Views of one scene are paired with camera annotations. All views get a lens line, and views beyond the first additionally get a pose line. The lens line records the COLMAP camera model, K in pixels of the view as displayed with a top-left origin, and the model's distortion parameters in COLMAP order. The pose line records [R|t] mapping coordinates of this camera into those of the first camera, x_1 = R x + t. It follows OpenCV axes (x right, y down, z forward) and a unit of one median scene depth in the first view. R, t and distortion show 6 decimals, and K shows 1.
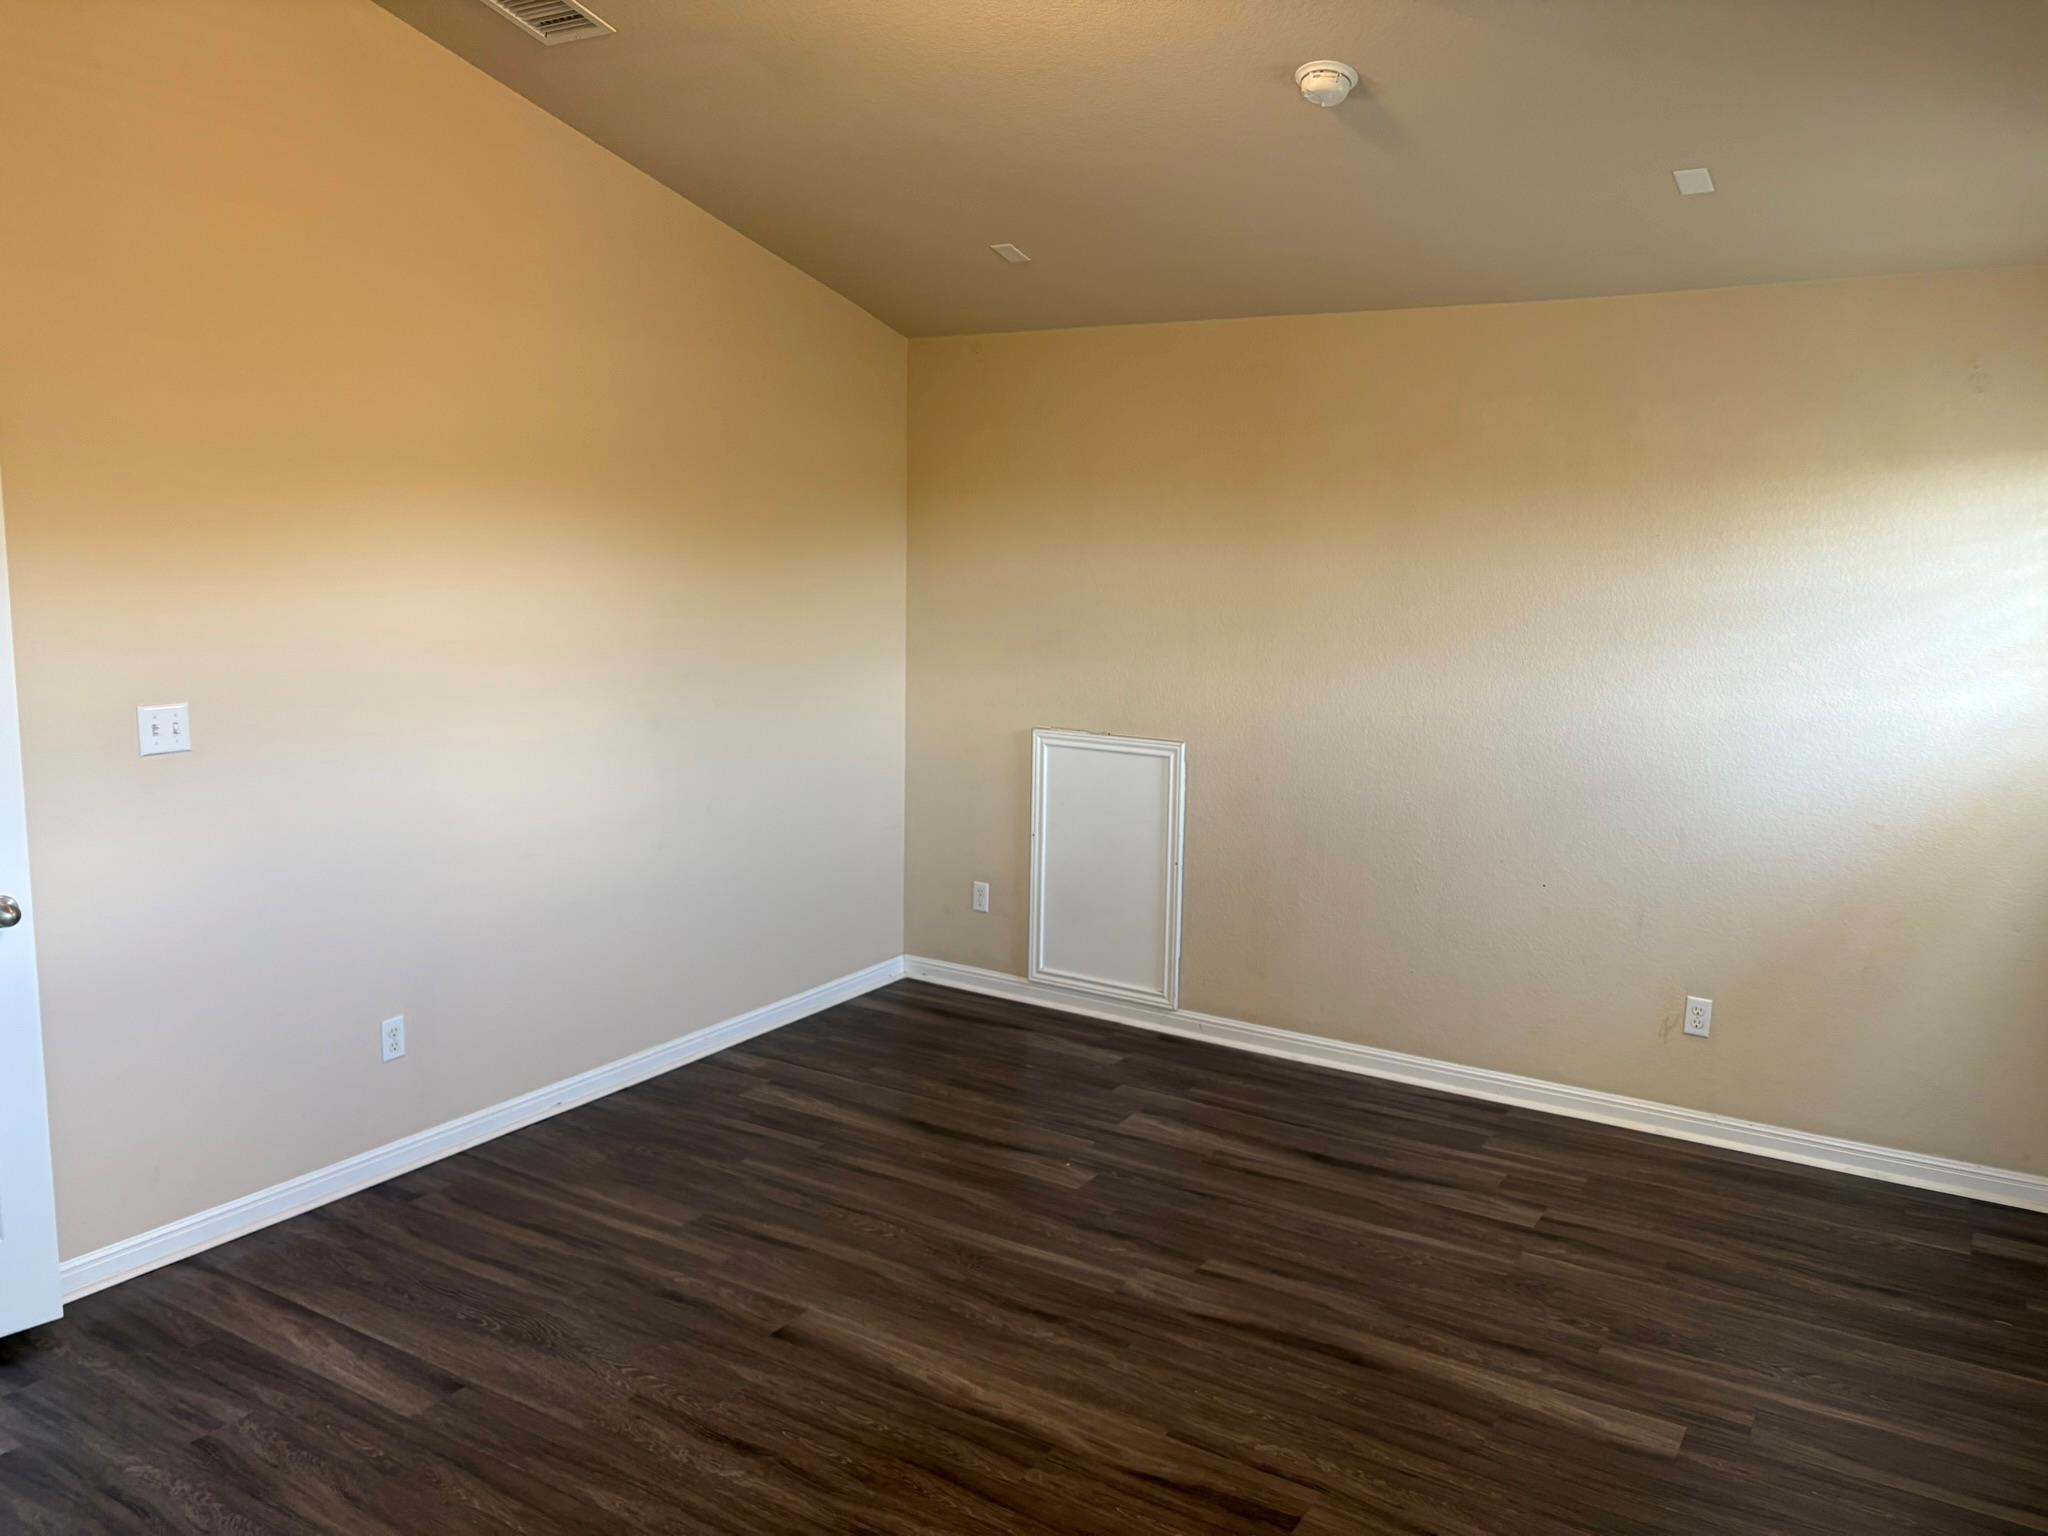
lens RADIAL K [[1567.4, 0, 1030.8], [0, 1567.4, 762.4], [0, 0, 1]] dist [0.060182, -0.066884]
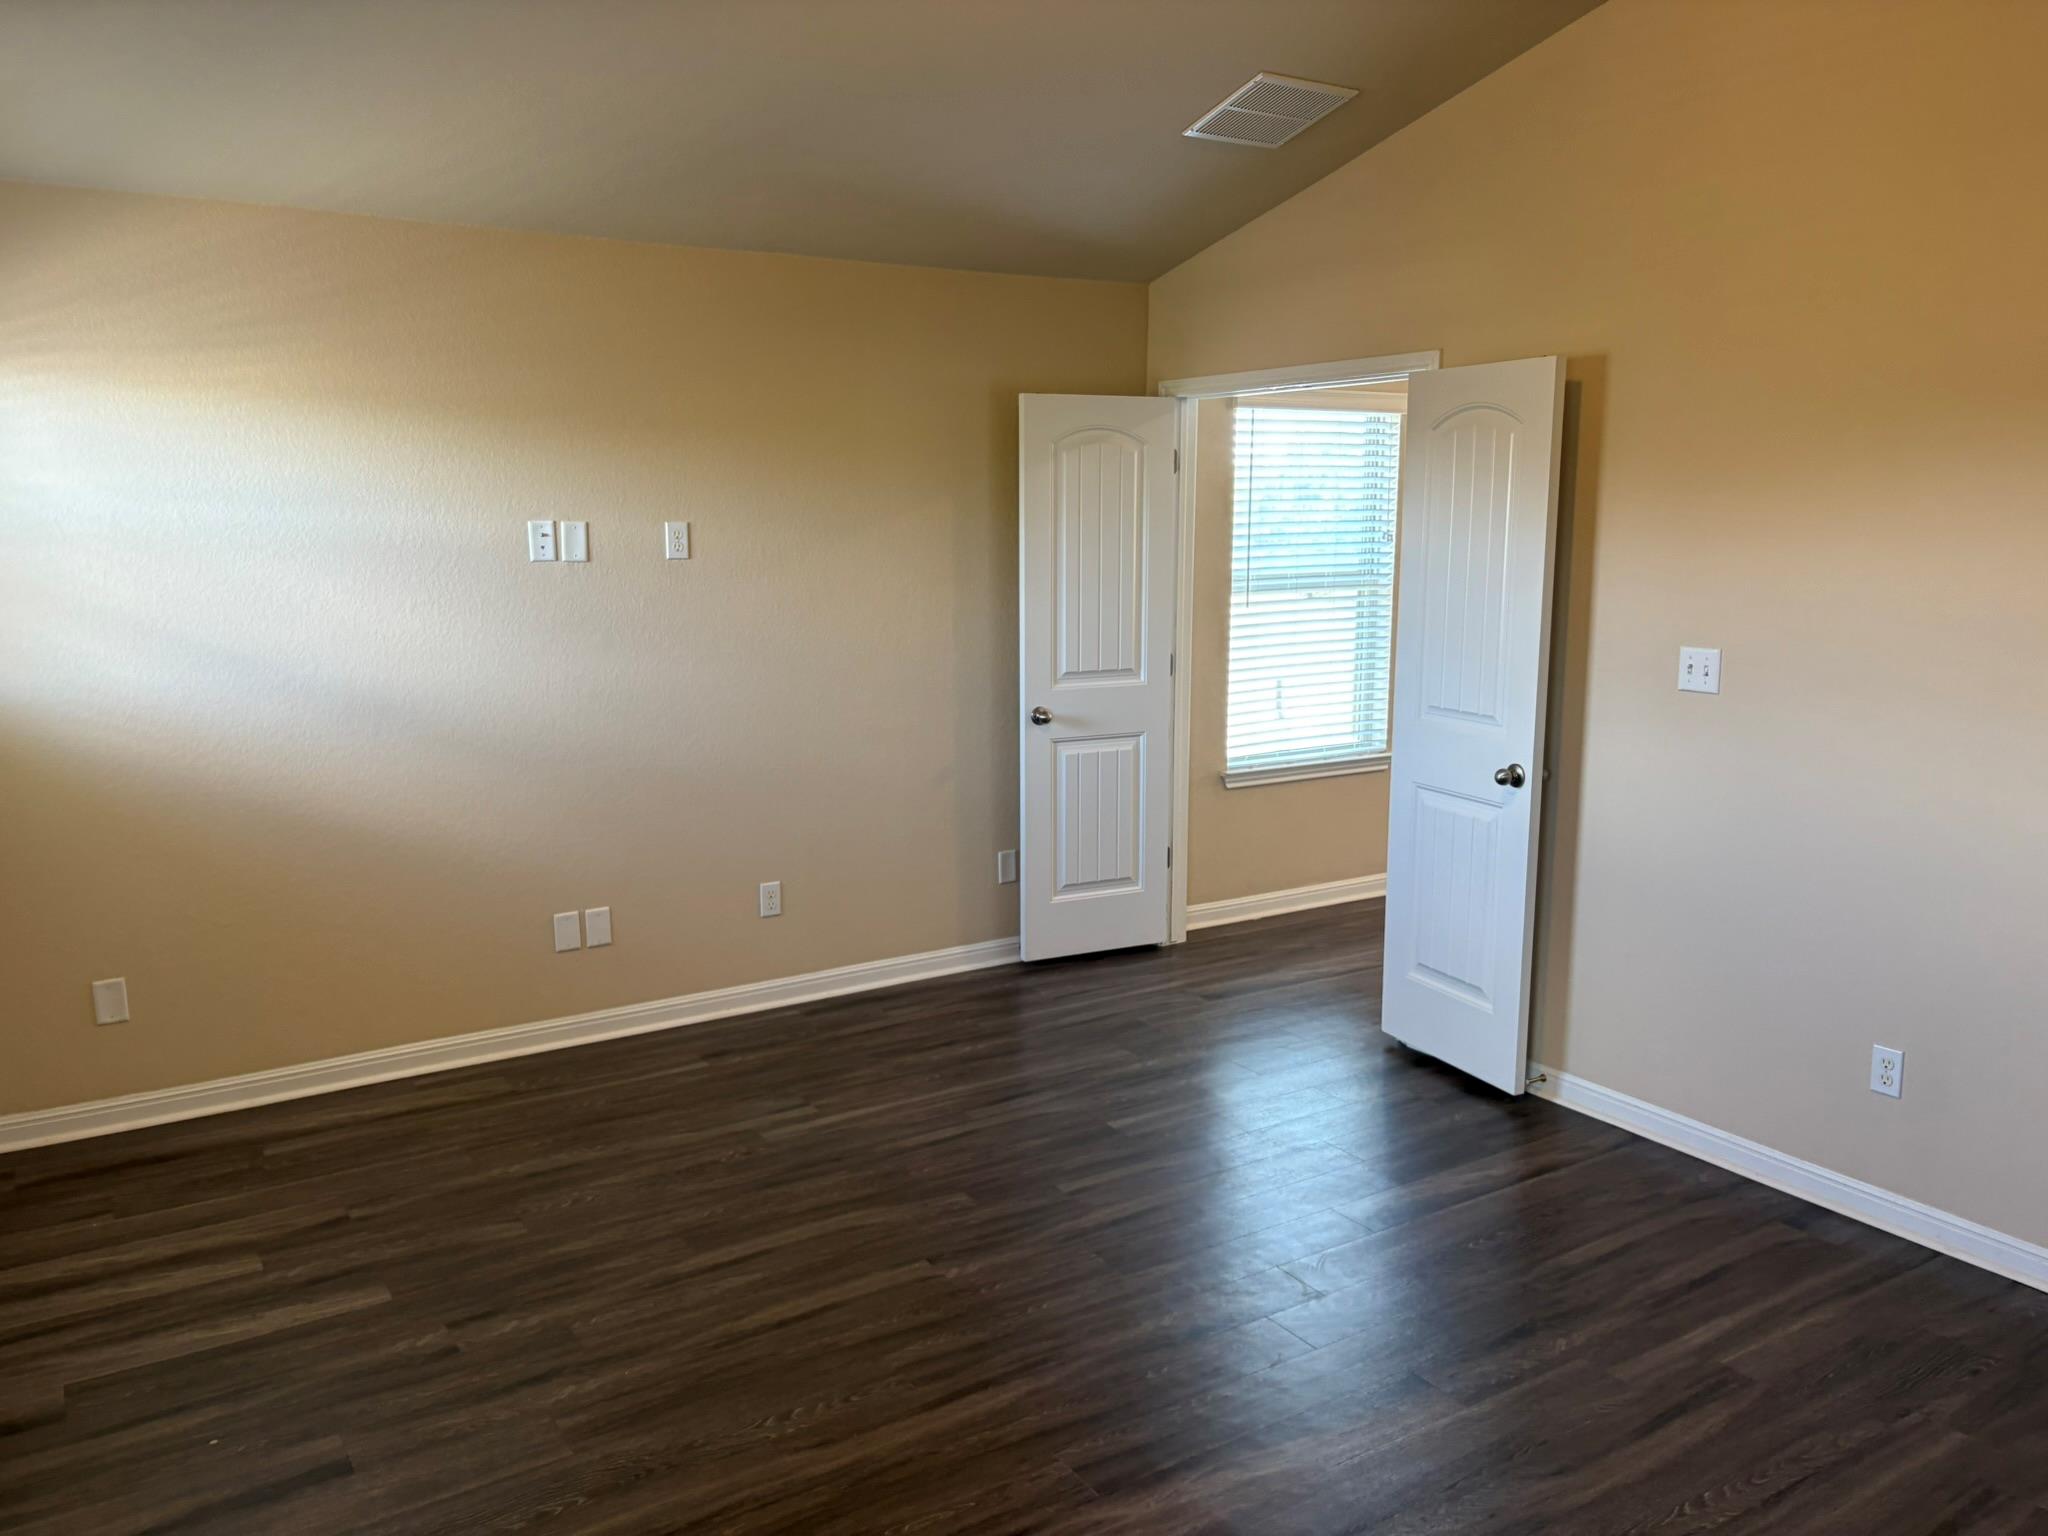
lens RADIAL K [[1567.4, 0, 1028.5], [0, 1567.4, 760.1], [0, 0, 1]] dist [0.060182, -0.066884]
pose [[-0.421526, 0.128514, -0.897664, 0.581236], [-0.140910, 0.968600, 0.204838, -0.107470], [0.895801, 0.212835, -0.390181, 0.916611]]
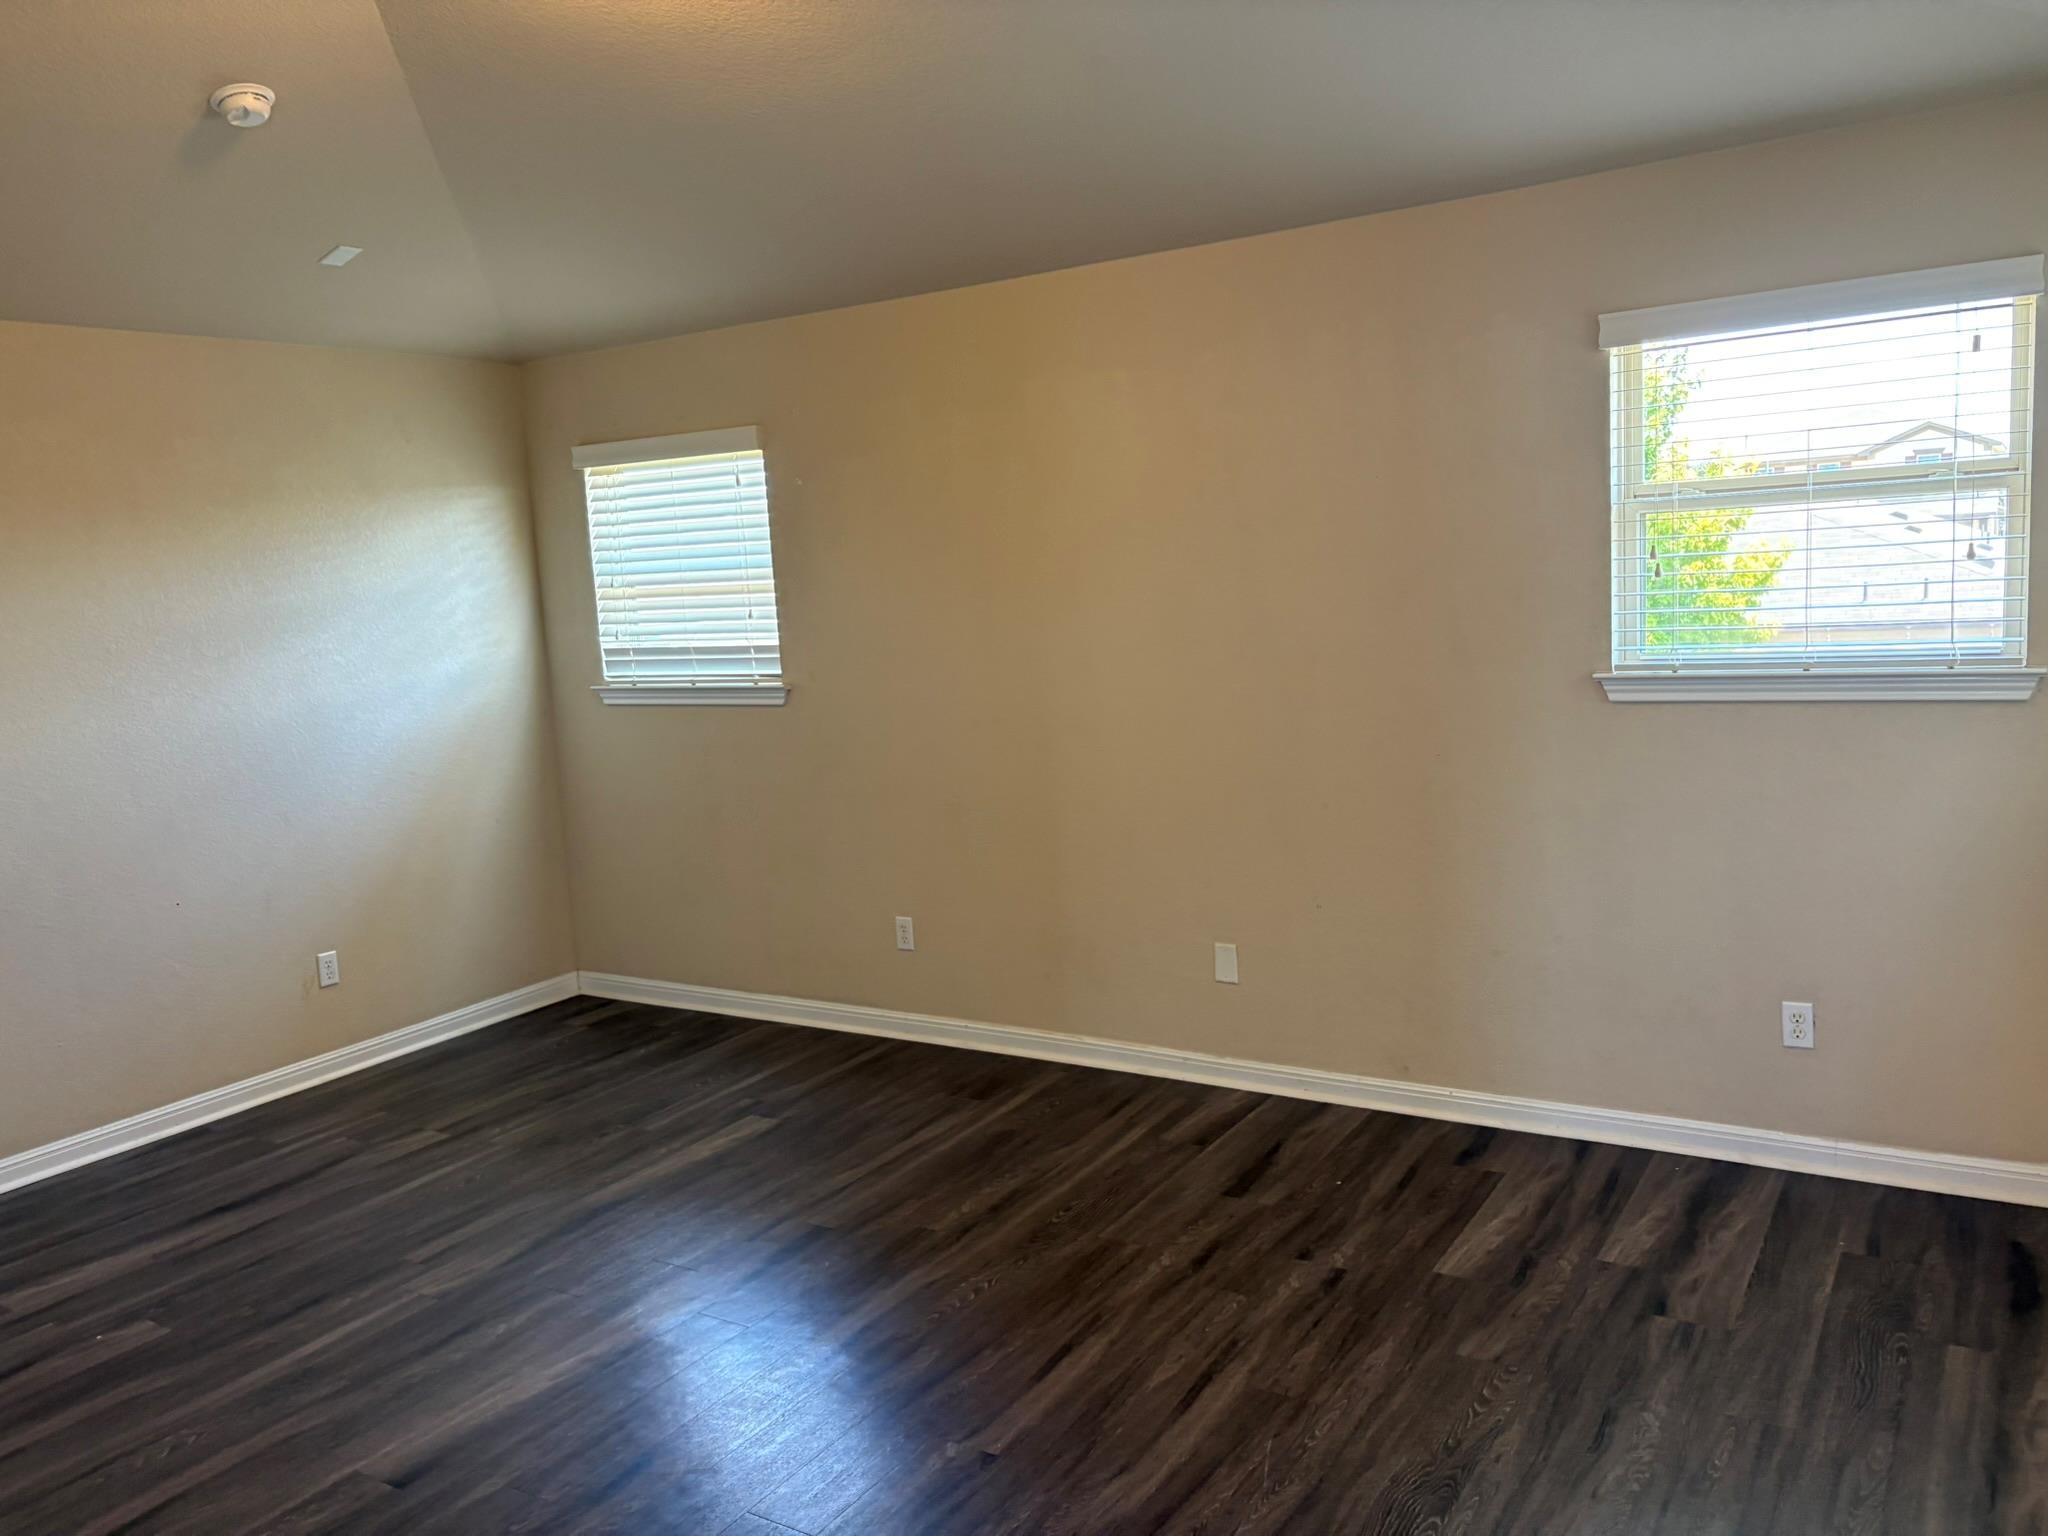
lens RADIAL K [[1567.4, 0, 1031.6], [0, 1567.4, 774.8], [0, 0, 1]] dist [0.060182, -0.066884]
pose [[0.001841, -0.150937, 0.988542, -0.790567], [0.205221, 0.967560, 0.147351, -0.046866], [-0.978714, 0.202599, 0.032756, 0.484518]]
